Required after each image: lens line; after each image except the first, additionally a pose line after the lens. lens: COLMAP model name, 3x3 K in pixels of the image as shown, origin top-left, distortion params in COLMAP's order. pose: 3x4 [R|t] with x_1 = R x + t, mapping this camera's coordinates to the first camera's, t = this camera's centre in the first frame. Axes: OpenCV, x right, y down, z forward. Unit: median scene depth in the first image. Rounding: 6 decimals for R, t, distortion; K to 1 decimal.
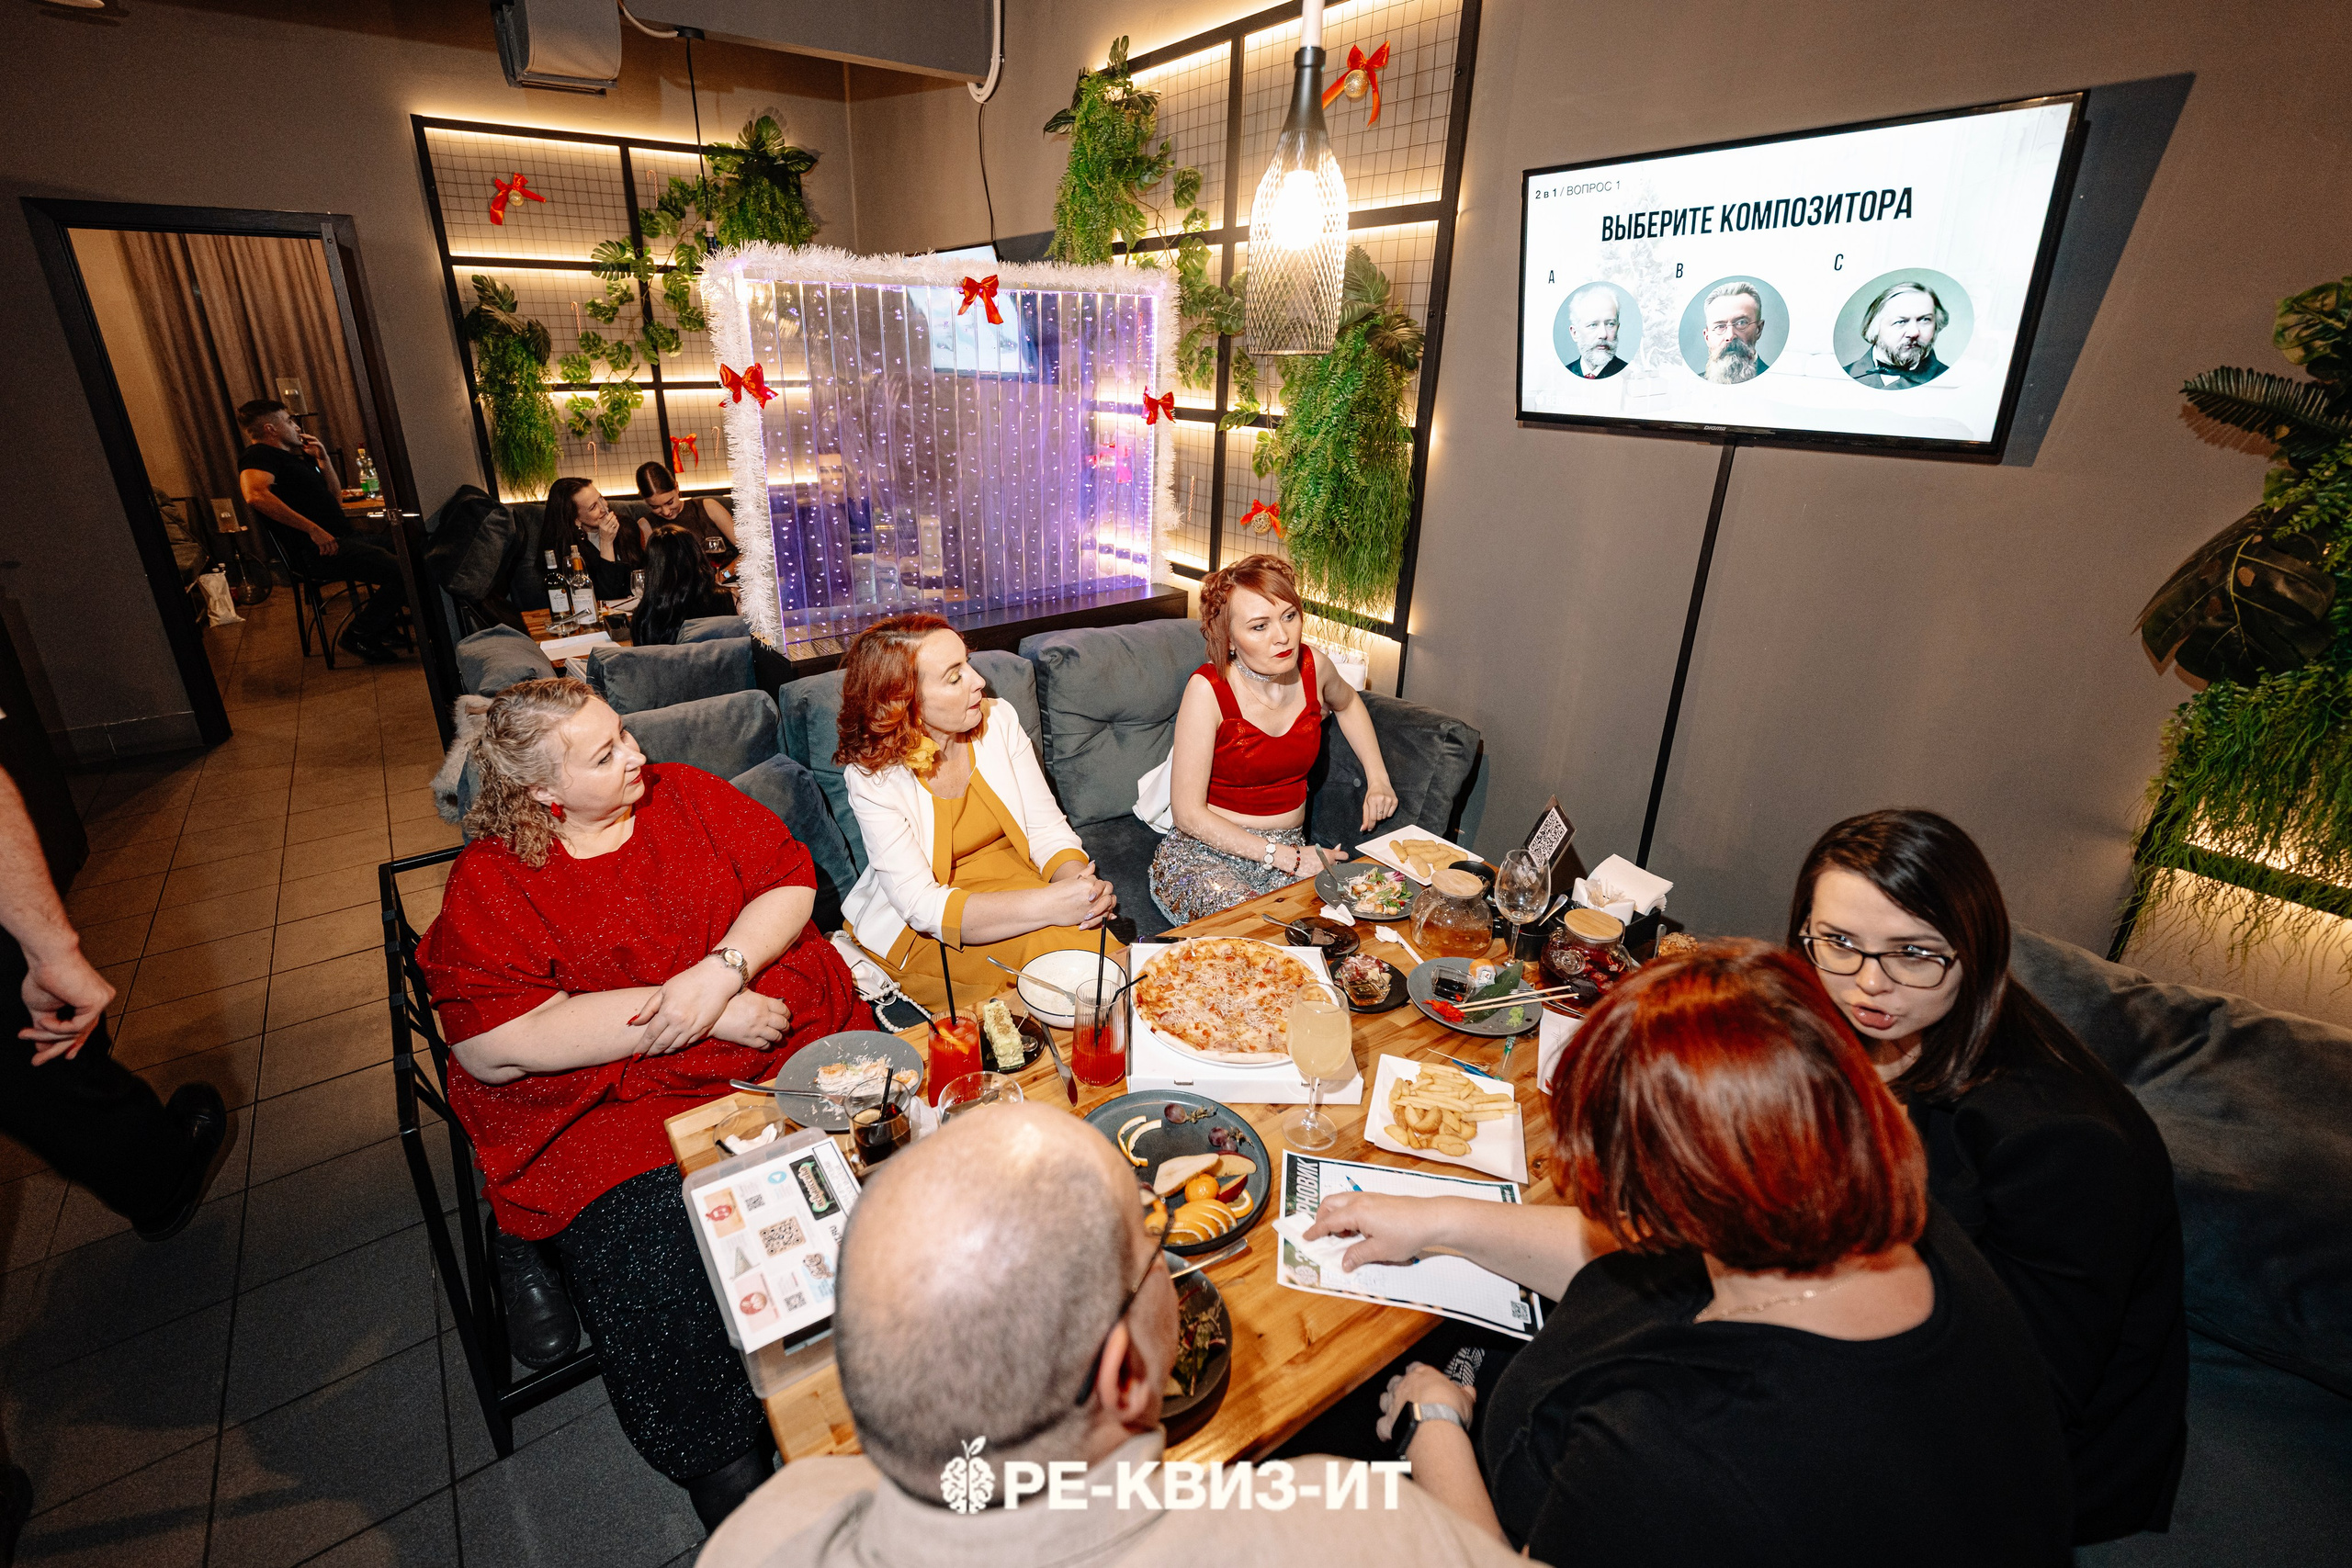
lens RADIAL K [[1007.1, 0, 1102.3], [0, 1007.1, 723.5], [0, 0, 1]] dist [-0.000323, 0.000099]
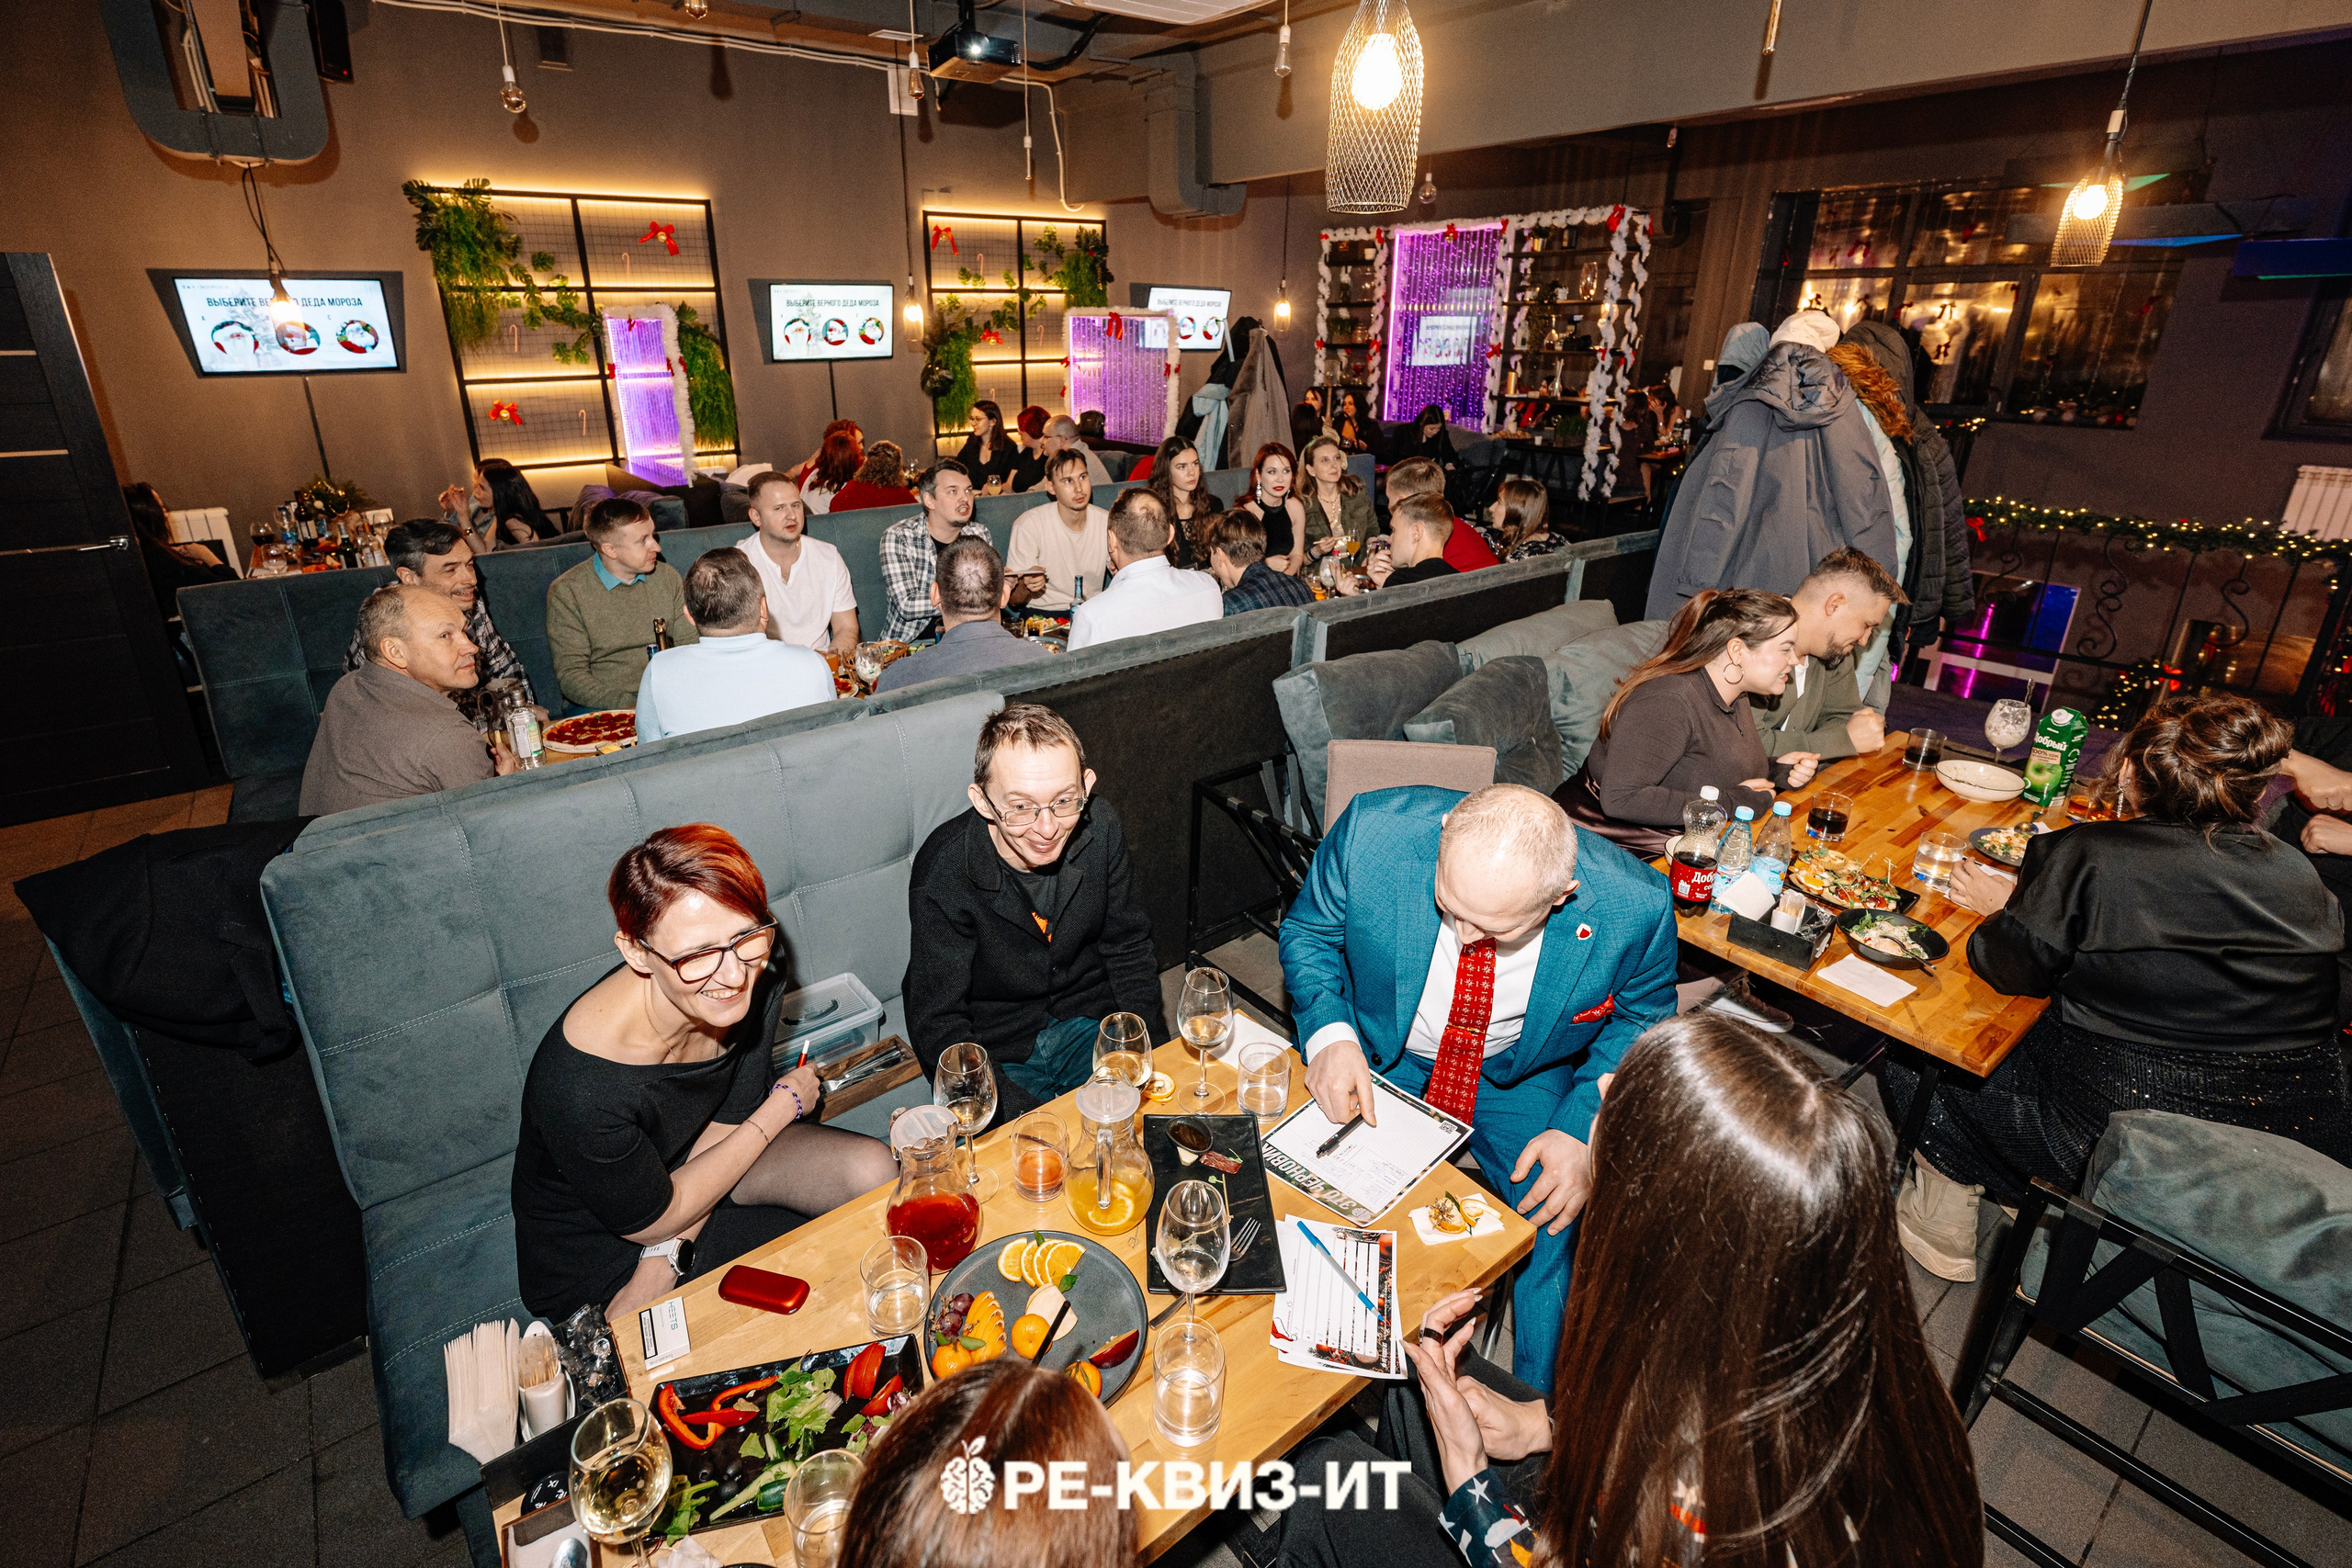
lens RADIAL K [[1071.0, 0, 1114.7], [0, 1071.0, 689.9], [0, 0, 1]] dist [-0.000064, 0.000296]
pose [[-0.019771, -0.349668, 0.936665, -2.608464], [0.353087, 0.874040, 0.333742, -0.138382], [-0.935382, 0.337323, 0.106183, 0.040524]]
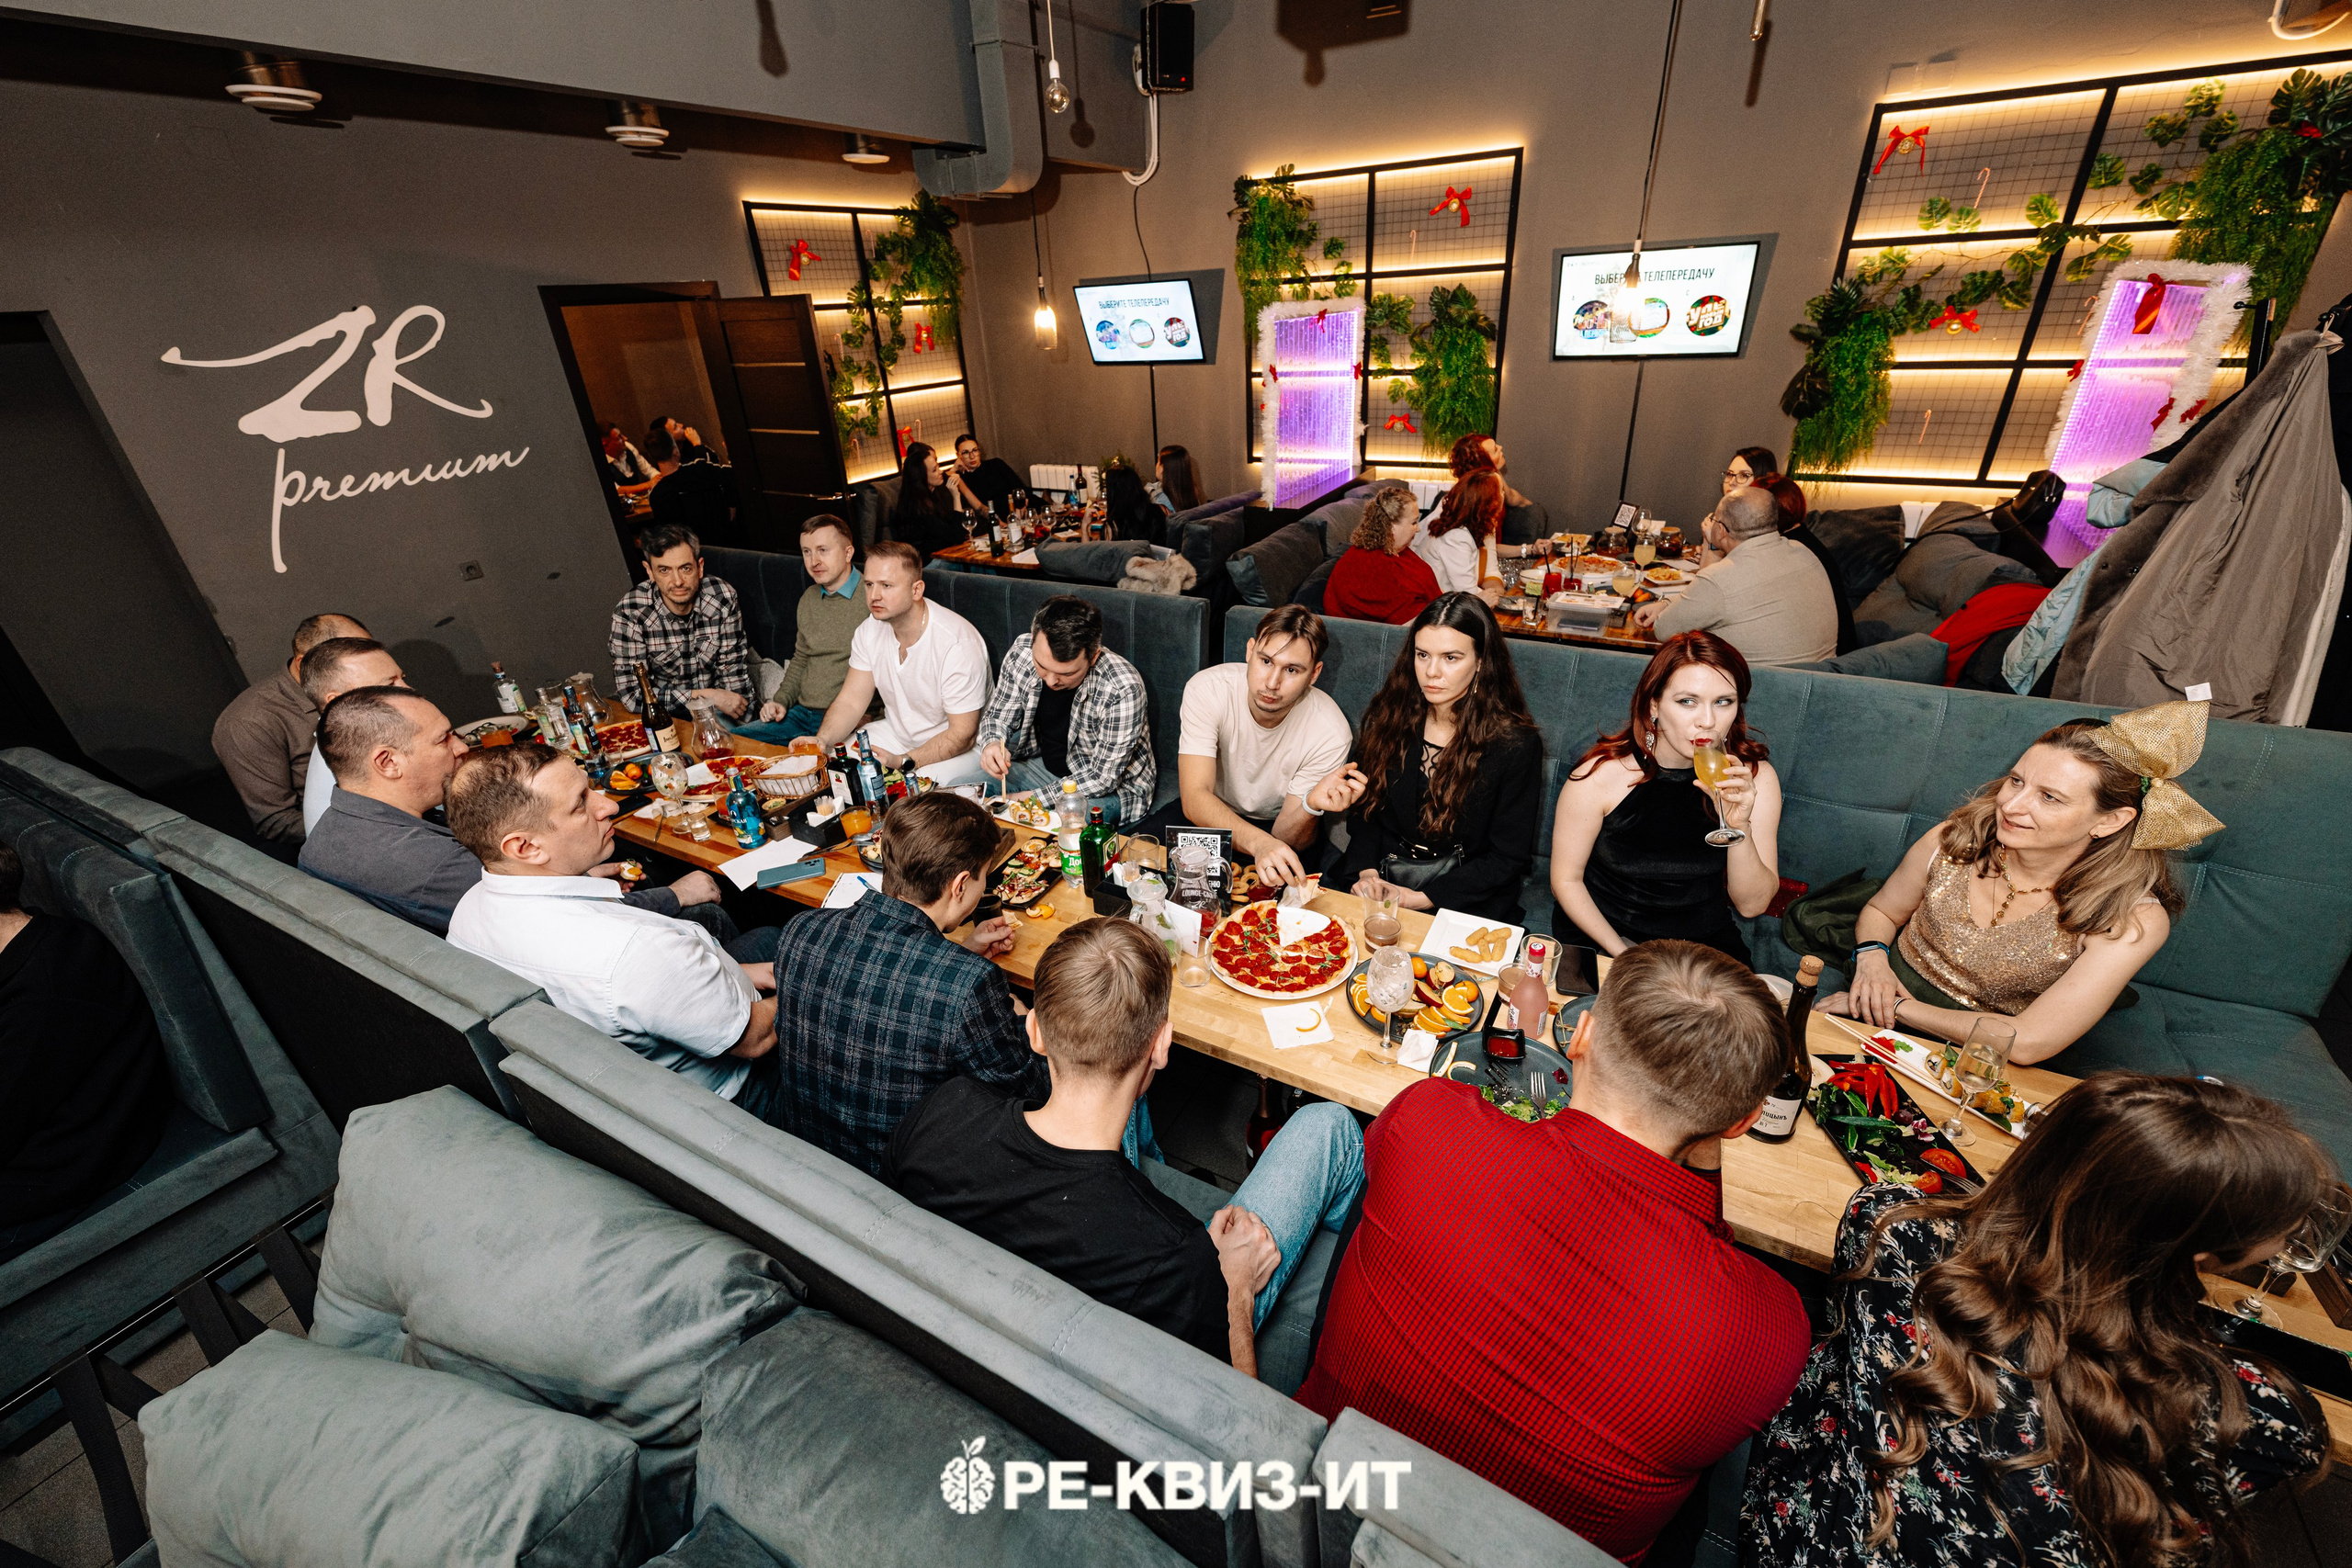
lens RADIAL K [[949.7, 0, 1168.7], [0, 949.7, 786.7], [0, 0, 1]] dist [0.000623, 0.000060]
pose [[0.903716, -0.243851, 0.351902, -1.291290], [0.205638, 0.968155, 0.142788, 0.150369], [-0.375514, -0.056675, 0.925082, -0.707014]]
